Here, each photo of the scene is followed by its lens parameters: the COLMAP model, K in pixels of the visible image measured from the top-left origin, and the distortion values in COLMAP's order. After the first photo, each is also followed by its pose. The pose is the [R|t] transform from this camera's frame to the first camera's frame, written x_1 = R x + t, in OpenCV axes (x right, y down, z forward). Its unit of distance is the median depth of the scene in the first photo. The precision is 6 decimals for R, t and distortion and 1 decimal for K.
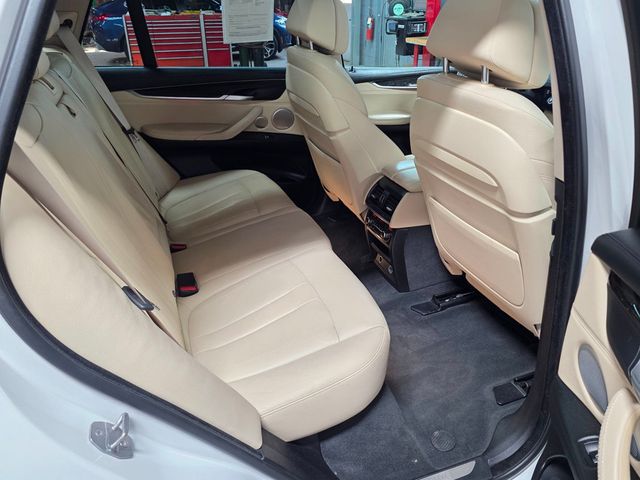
lens RADIAL K [[490.5, 0, 309.7], [0, 490.5, 242.8], [0, 0, 1]] dist [0.049625, -0.055910]
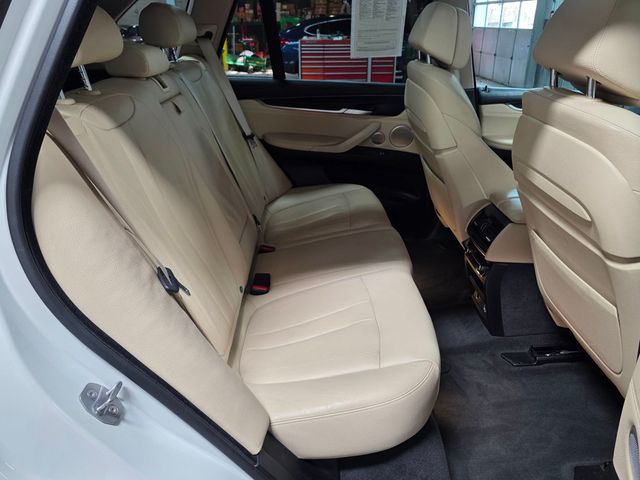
lens RADIAL K [[490.5, 0, 299.7], [0, 490.5, 246.1], [0, 0, 1]] dist [0.049625, -0.055910]
pose [[0.943134, 0.138840, -0.302028, 0.111360], [-0.150321, 0.988524, -0.014987, 0.008248], [0.296481, 0.059536, 0.953181, 0.042374]]
